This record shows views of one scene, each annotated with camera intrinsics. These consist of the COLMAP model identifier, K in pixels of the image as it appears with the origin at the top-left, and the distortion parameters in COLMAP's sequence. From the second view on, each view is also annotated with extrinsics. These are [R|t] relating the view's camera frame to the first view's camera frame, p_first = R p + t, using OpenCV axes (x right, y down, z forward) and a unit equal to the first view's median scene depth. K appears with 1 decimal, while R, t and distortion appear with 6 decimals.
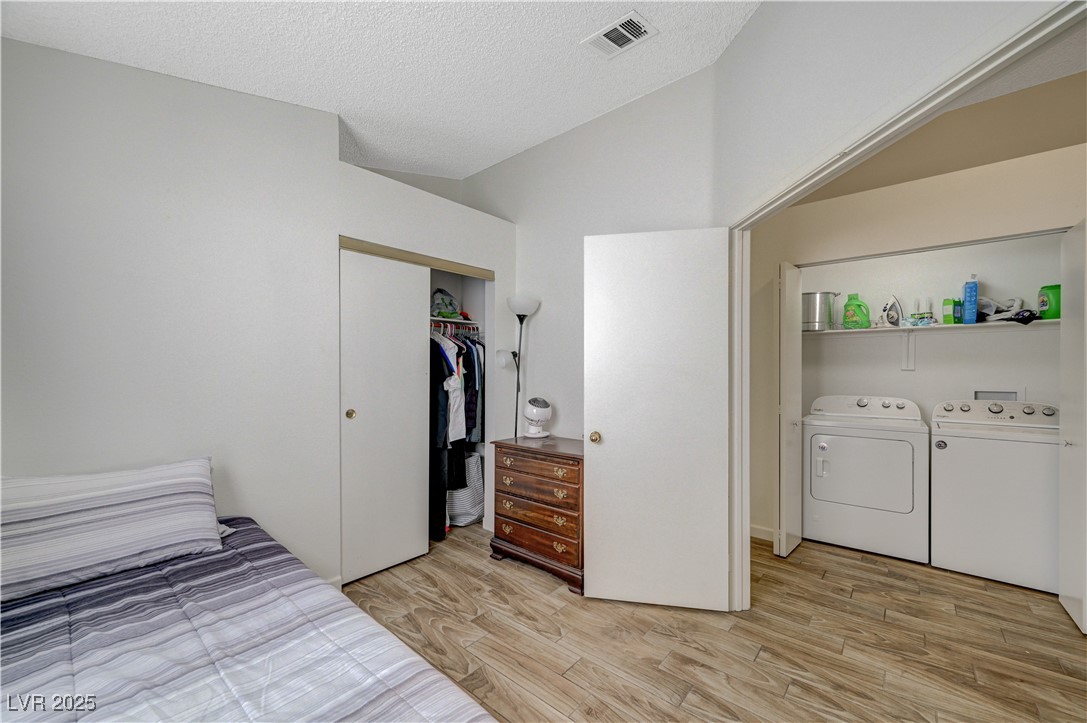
lens RADIAL K [[432.2, 0, 545.6], [0, 432.2, 367.1], [0, 0, 1]] dist [0.000191, 0.000143]
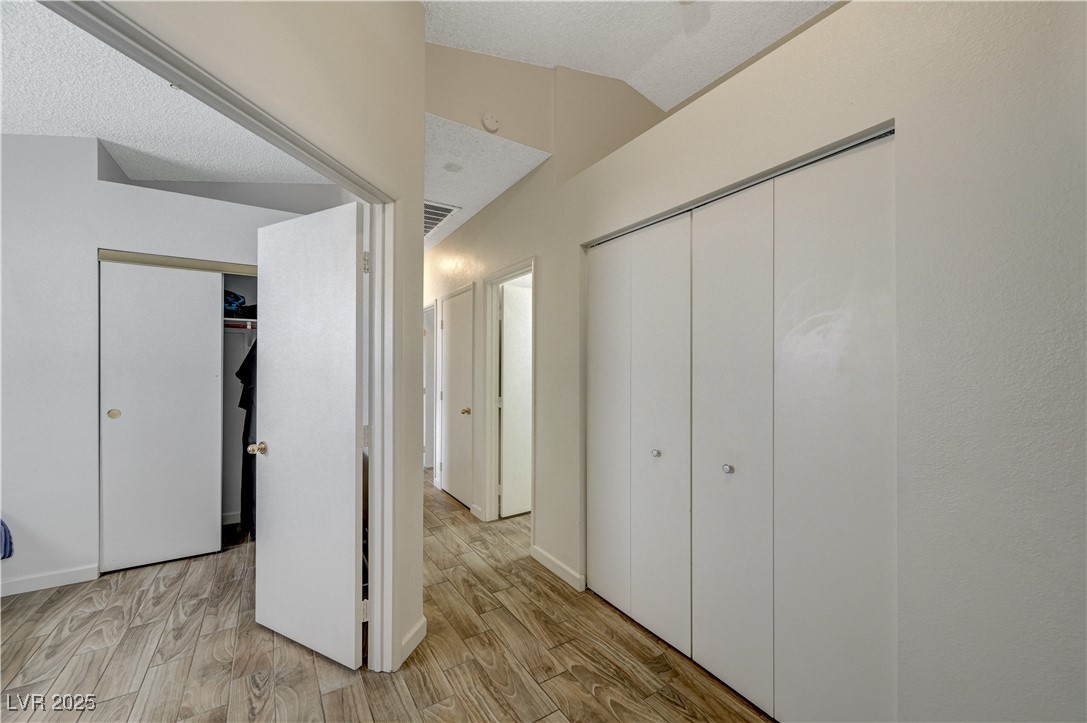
lens RADIAL K [[432.2, 0, 546.7], [0, 432.2, 361.7], [0, 0, 1]] dist [0.000191, 0.000143]
pose [[0.958341, -0.003635, -0.285604, 0.916110], [0.002968, 0.999992, -0.002770, -0.016538], [0.285612, 0.001807, 0.958344, 0.285481]]
